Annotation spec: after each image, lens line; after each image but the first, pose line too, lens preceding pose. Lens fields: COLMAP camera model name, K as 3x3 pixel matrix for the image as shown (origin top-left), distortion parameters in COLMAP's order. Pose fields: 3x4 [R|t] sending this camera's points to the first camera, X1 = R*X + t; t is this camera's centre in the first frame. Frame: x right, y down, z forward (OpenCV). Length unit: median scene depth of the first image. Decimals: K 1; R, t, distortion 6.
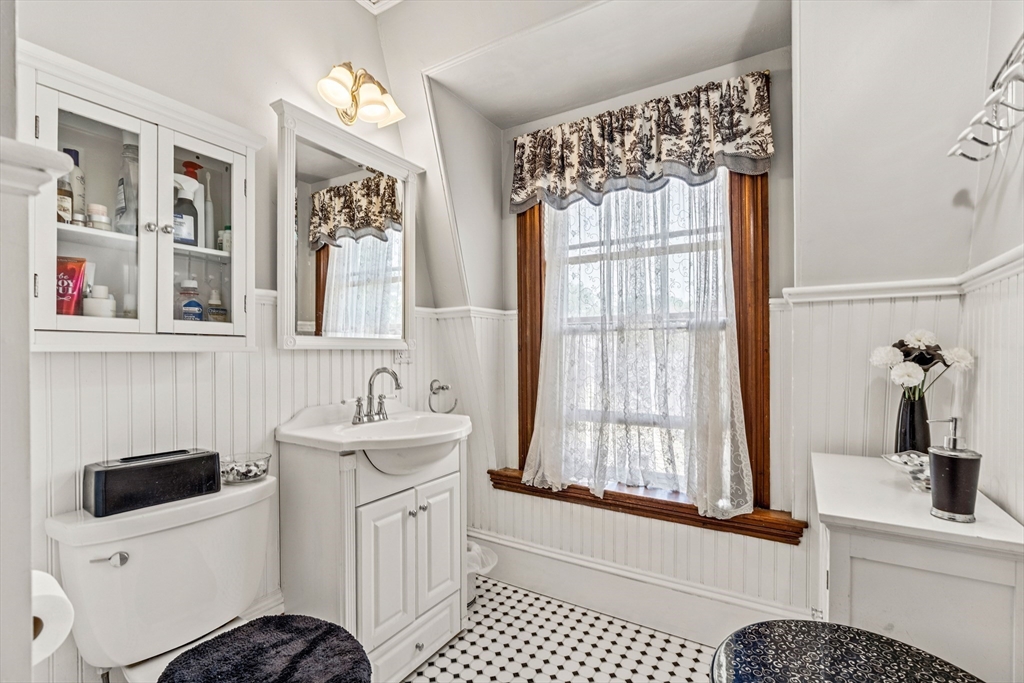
lens RADIAL K [[467.4, 0, 513.6], [0, 467.4, 347.7], [0, 0, 1]] dist [-0.010707, -0.000010]
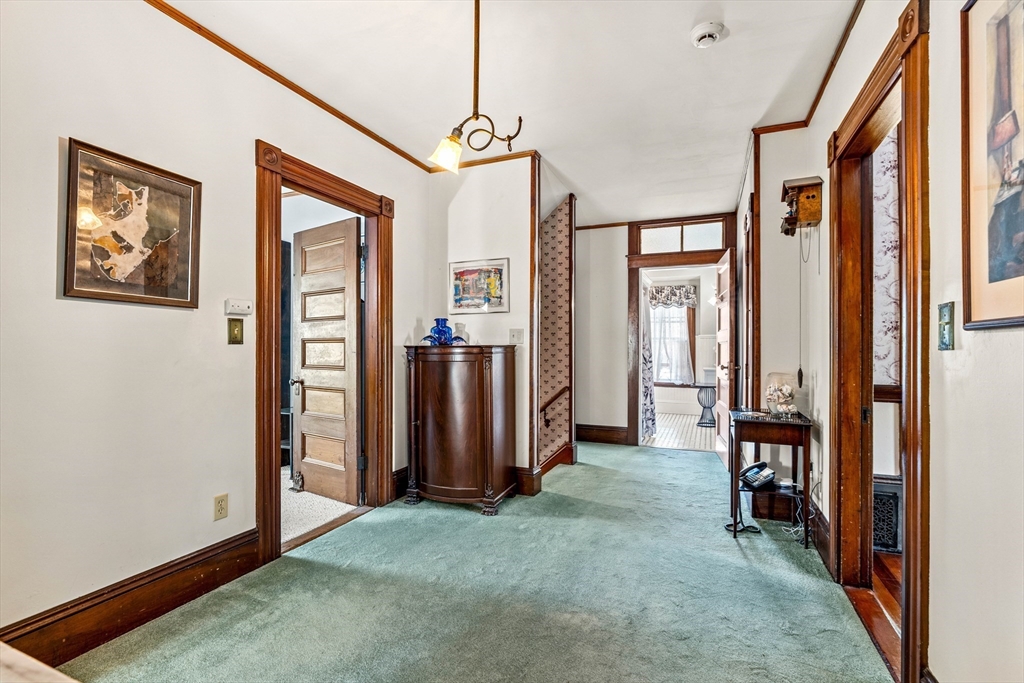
lens RADIAL K [[467.4, 0, 509.8], [0, 467.4, 342.9], [0, 0, 1]] dist [-0.010707, -0.000010]
pose [[0.989975, 0.002475, 0.141222, -1.778880], [-0.002914, 0.999992, 0.002902, -0.033901], [-0.141213, -0.003284, 0.989974, -3.066346]]
